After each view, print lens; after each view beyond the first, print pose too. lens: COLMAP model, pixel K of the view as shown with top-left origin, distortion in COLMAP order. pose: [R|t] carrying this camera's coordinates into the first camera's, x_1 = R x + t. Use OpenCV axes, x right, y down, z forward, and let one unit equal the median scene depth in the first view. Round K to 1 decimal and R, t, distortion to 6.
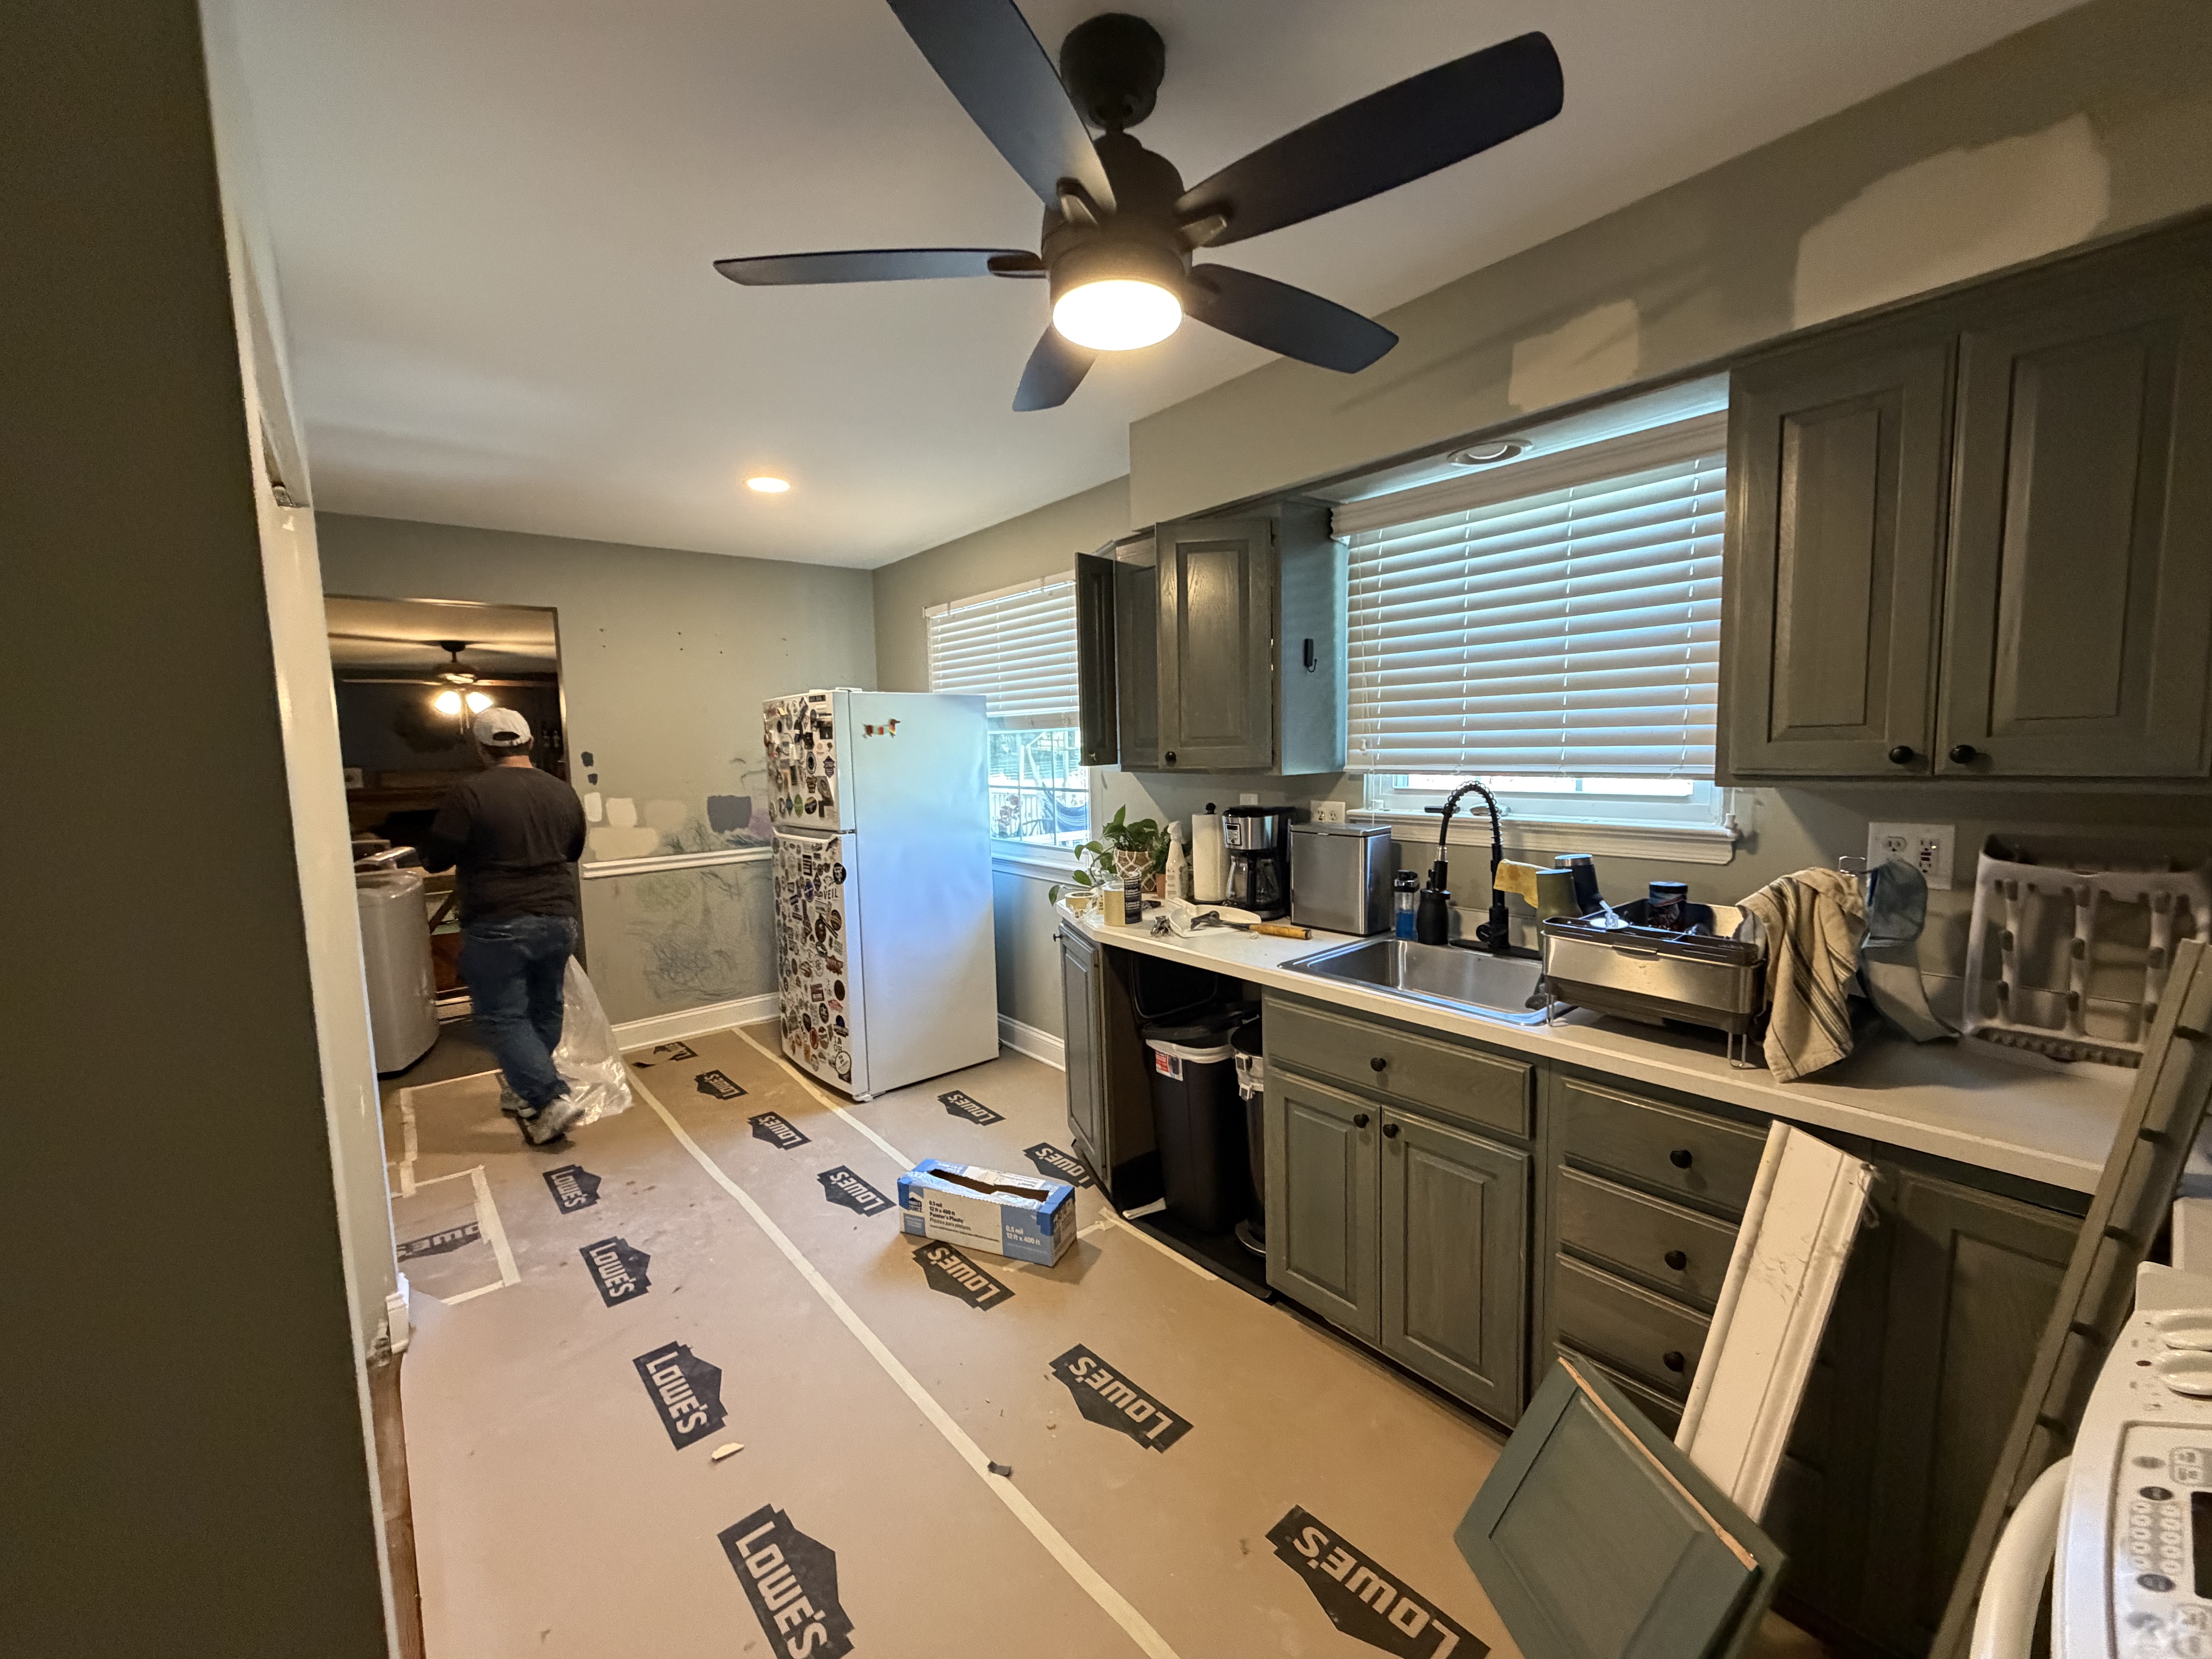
lens RADIAL K [[881.2, 0, 1100.9], [0, 881.2, 829.1], [0, 0, 1]] dist [0.000011, -0.000214]
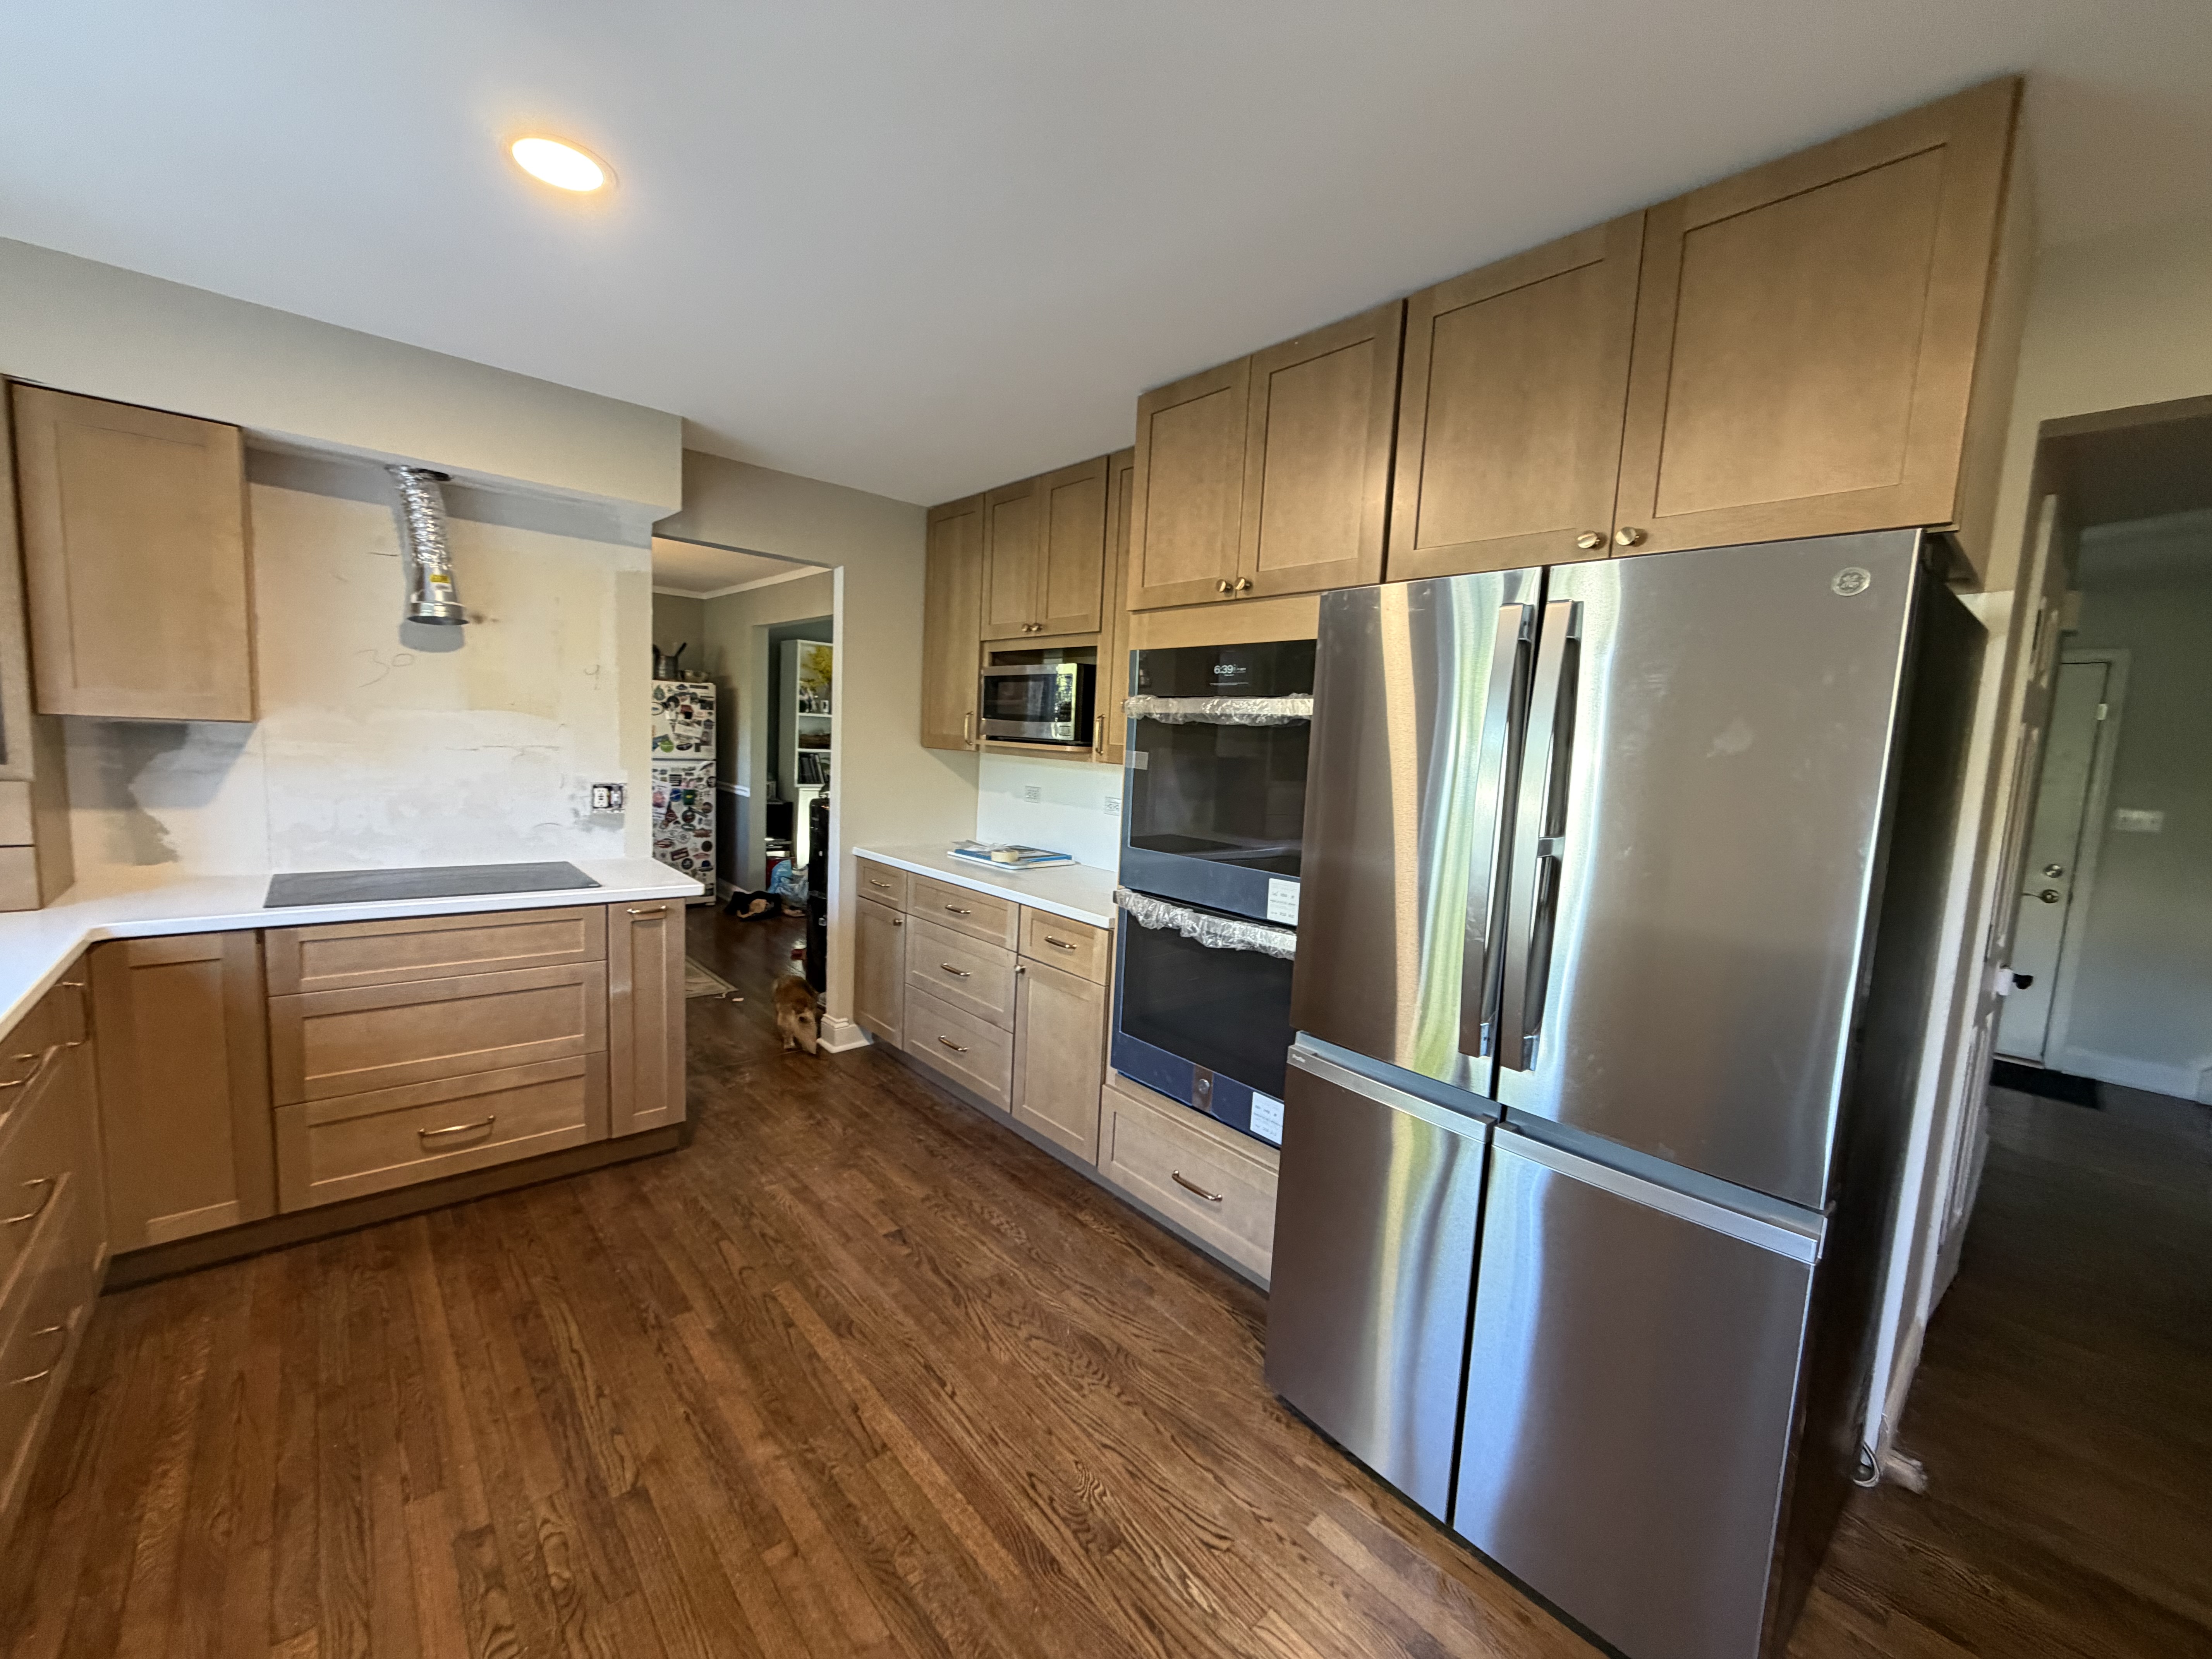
lens RADIAL K [[876.6, 0, 1106.0], [0, 876.6, 829.5], [0, 0, 1]] dist [-0.002722, -0.000849]
pose [[-0.032143, -0.076849, 0.996525, -3.068256], [0.046024, 0.995868, 0.078283, 0.061219], [-0.998423, 0.048381, -0.028473, 0.307310]]
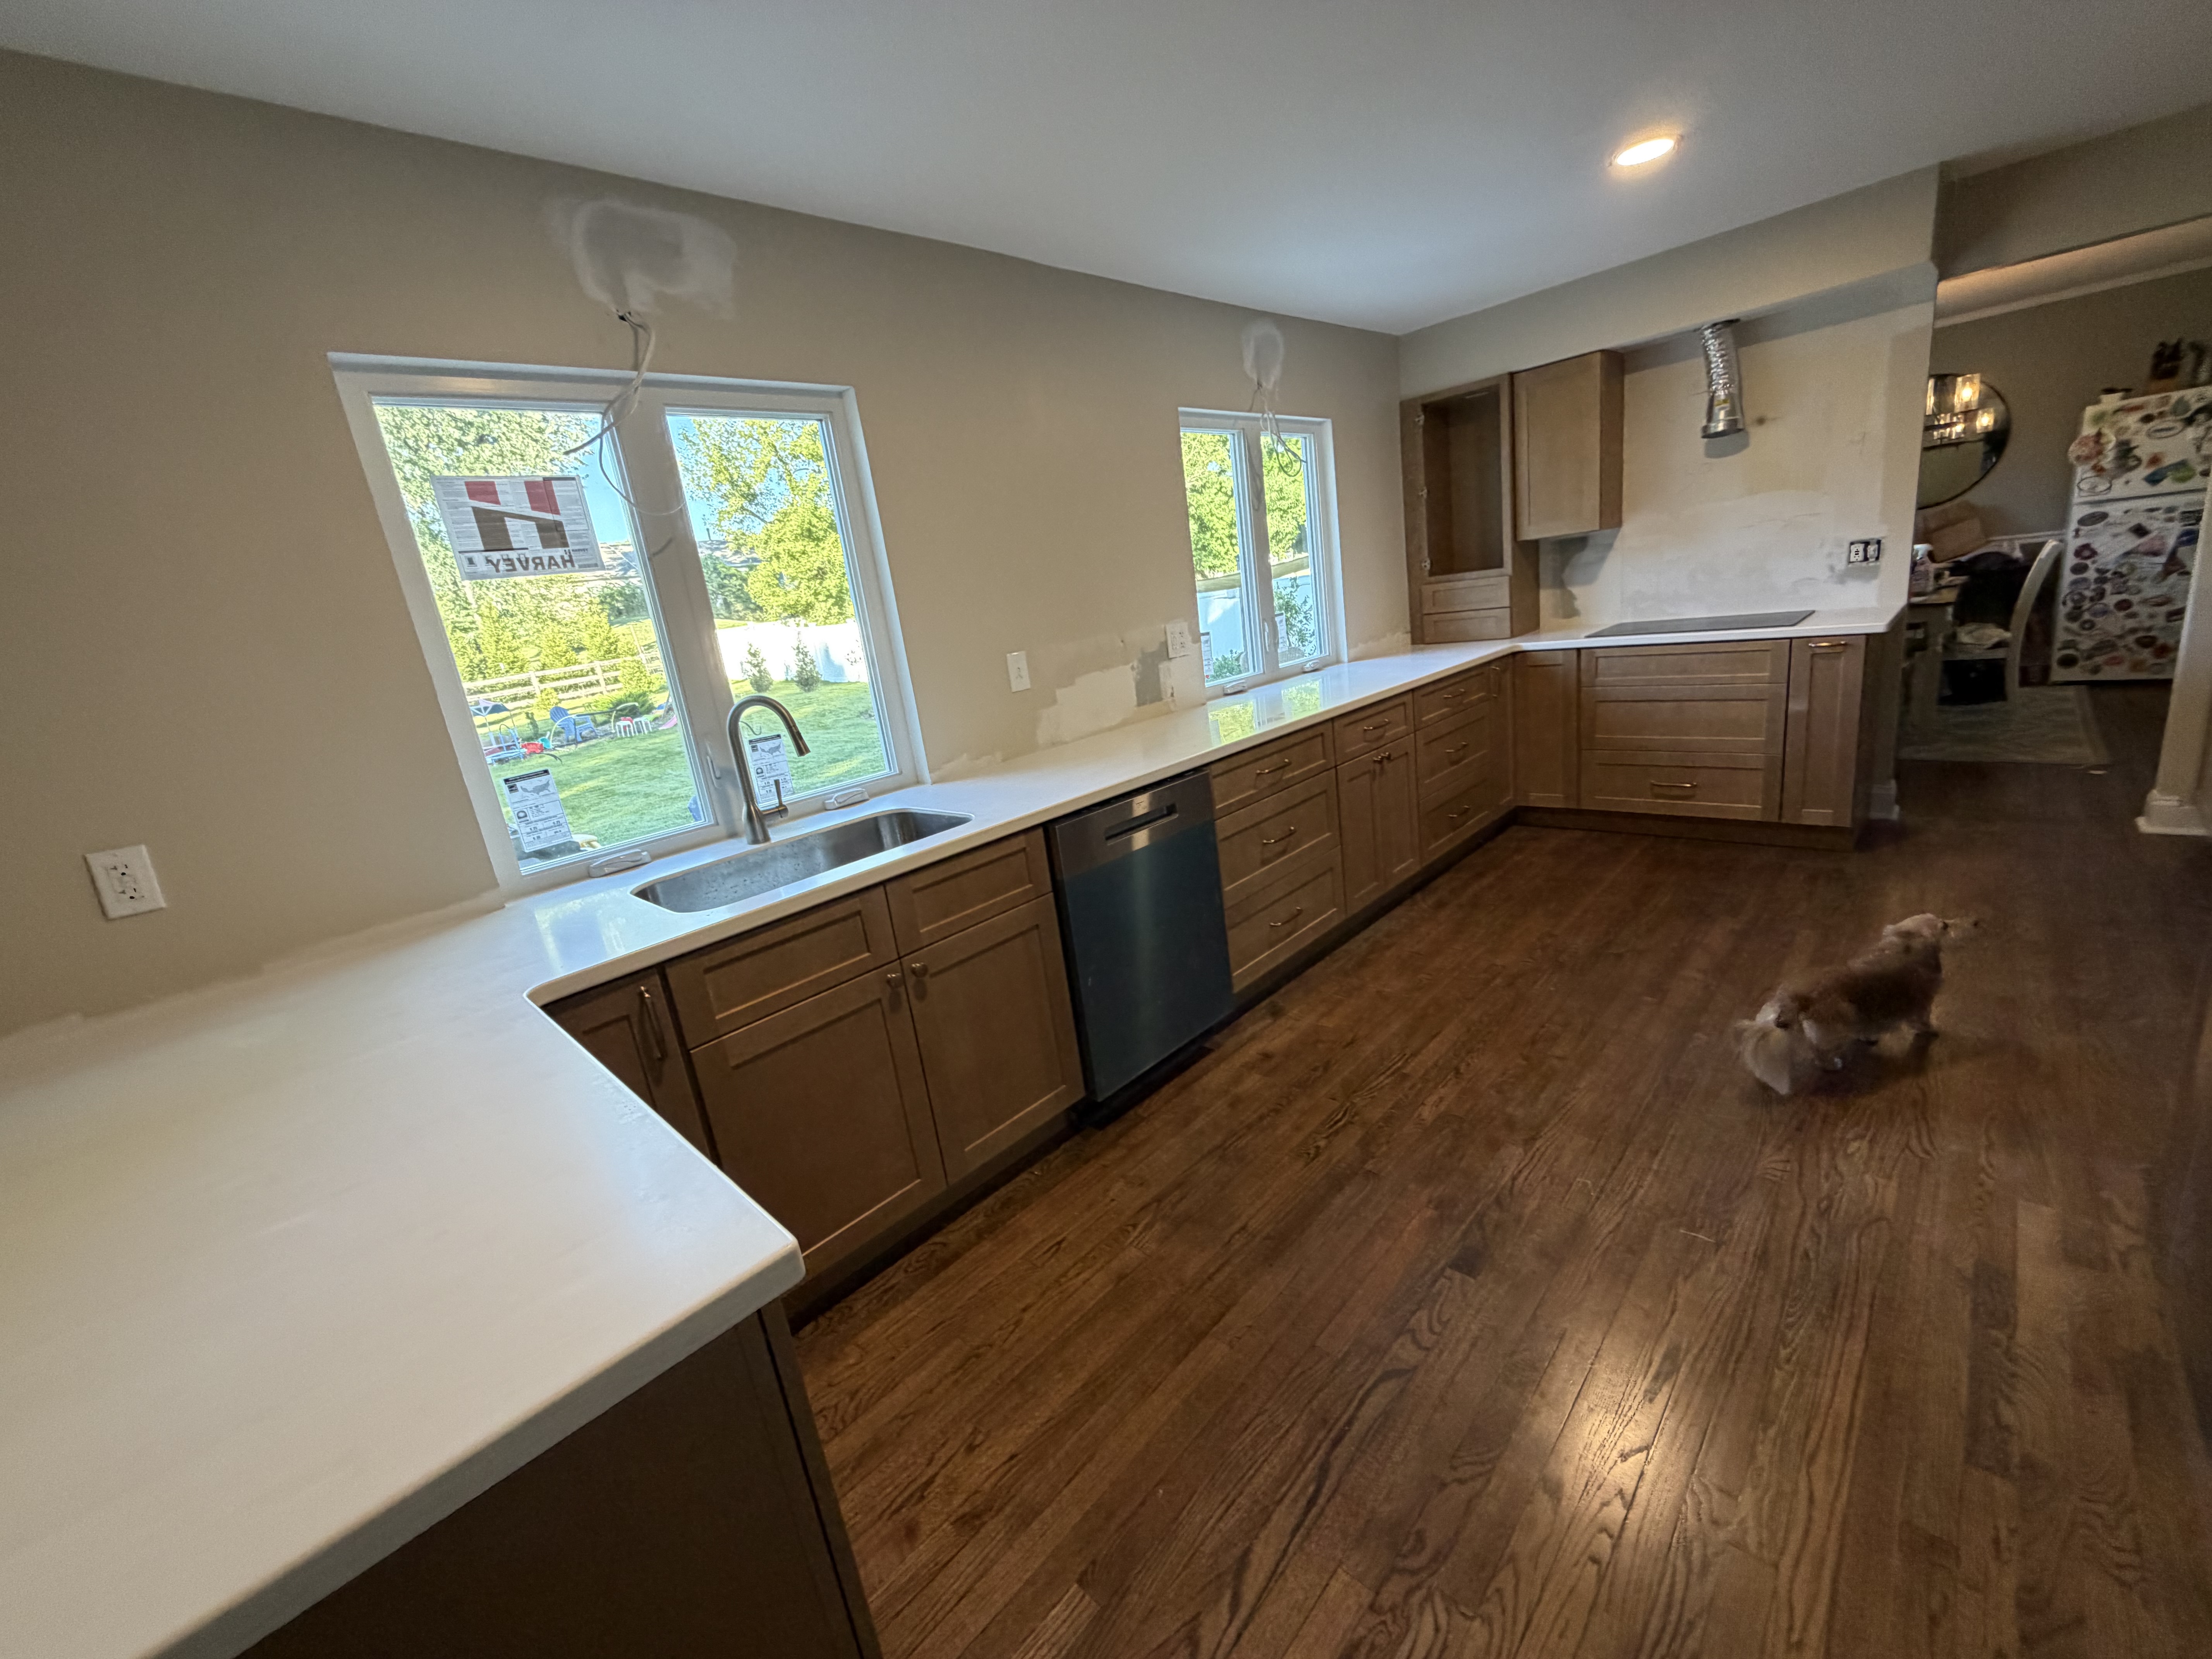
lens RADIAL K [[881.2, 0, 1100.9], [0, 881.2, 829.1], [0, 0, 1]] dist [0.000011, -0.000214]
pose [[0.990061, -0.124995, 0.064466, -3.186094], [0.113721, 0.981197, 0.155949, 0.160719], [-0.082747, -0.147068, 0.985659, -0.417502]]
